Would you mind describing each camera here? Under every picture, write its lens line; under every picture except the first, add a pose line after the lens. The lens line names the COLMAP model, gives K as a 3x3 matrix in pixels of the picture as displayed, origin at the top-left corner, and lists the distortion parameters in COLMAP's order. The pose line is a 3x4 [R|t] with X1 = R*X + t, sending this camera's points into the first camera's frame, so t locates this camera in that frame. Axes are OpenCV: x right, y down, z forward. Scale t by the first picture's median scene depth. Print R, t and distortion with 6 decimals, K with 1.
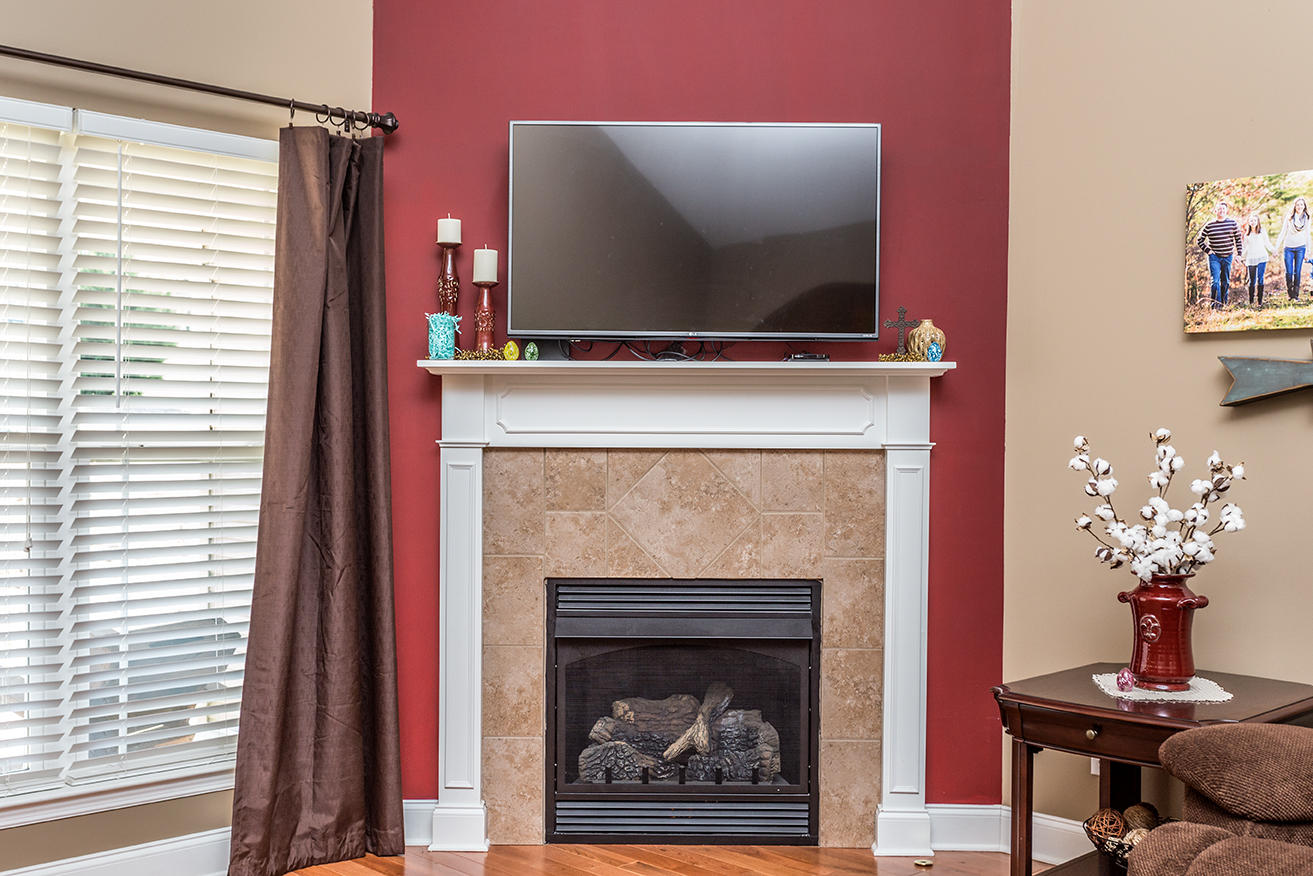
lens RADIAL K [[1510.8, 0, 655.7], [0, 1510.8, 450.8], [0, 0, 1]] dist [0.078901, 0.000000]
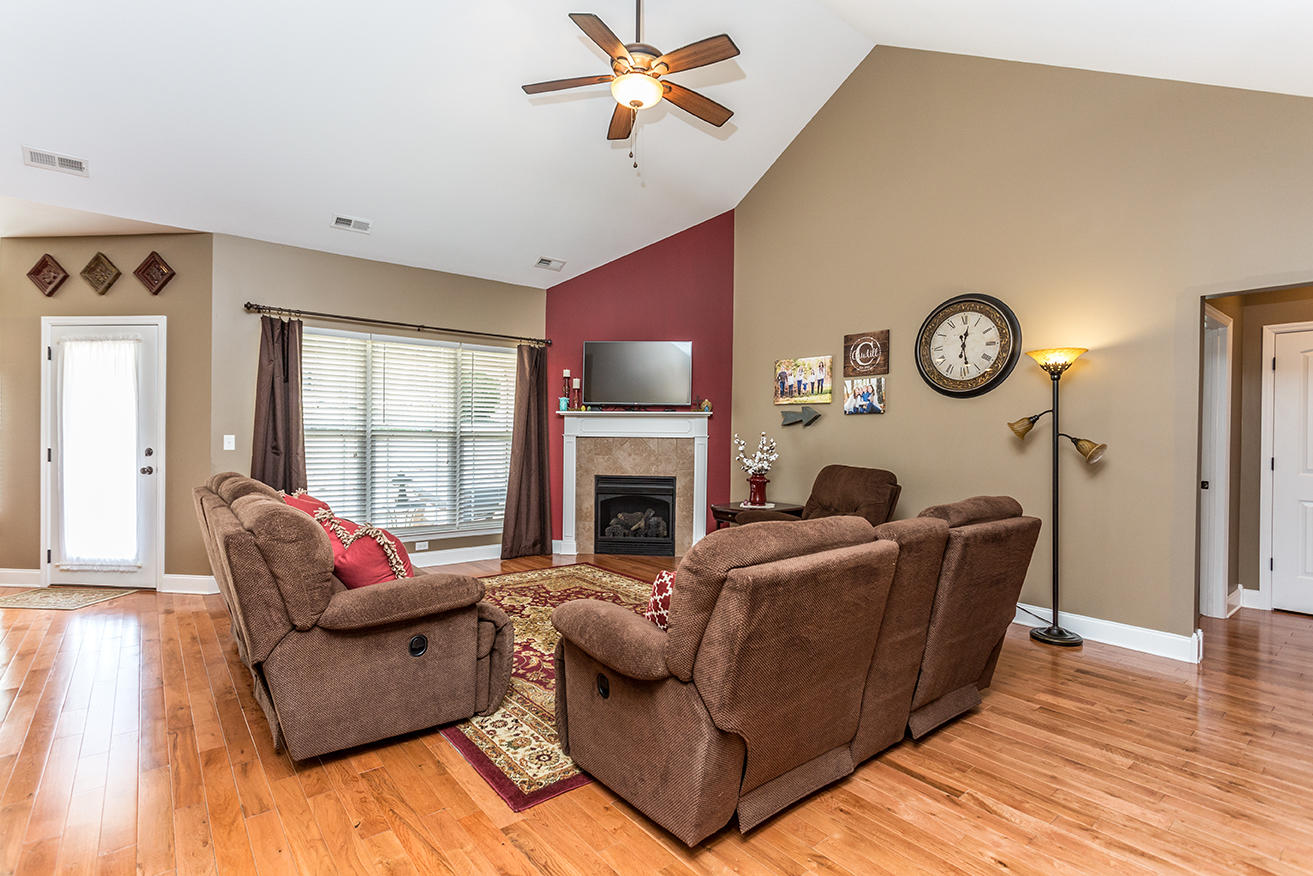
lens RADIAL K [[626.5, 0, 650.4], [0, 626.5, 433.8], [0, 0, 1]] dist [-0.000789, 0.000459]
pose [[0.996047, 0.005409, -0.088666, 0.179615], [-0.006497, 0.999907, -0.011988, 0.007423], [0.088593, 0.012516, 0.995989, -0.392640]]
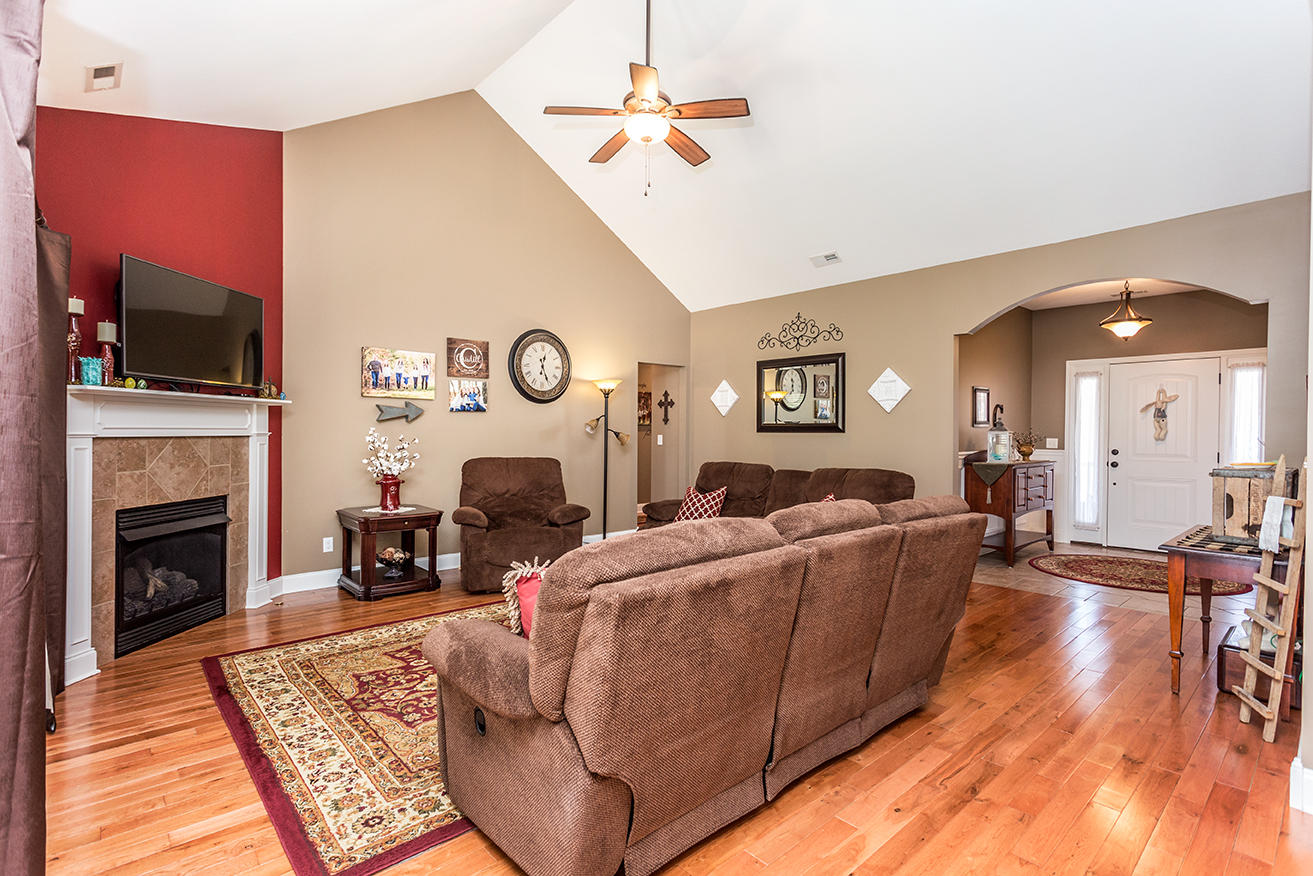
lens RADIAL K [[626.5, 0, 651.6], [0, 626.5, 429.6], [0, 0, 1]] dist [-0.000789, 0.000459]
pose [[0.040569, -0.002118, 0.999175, -0.802541], [0.007093, 0.999973, 0.001832, -0.007847], [-0.999152, 0.007013, 0.040583, 0.348447]]
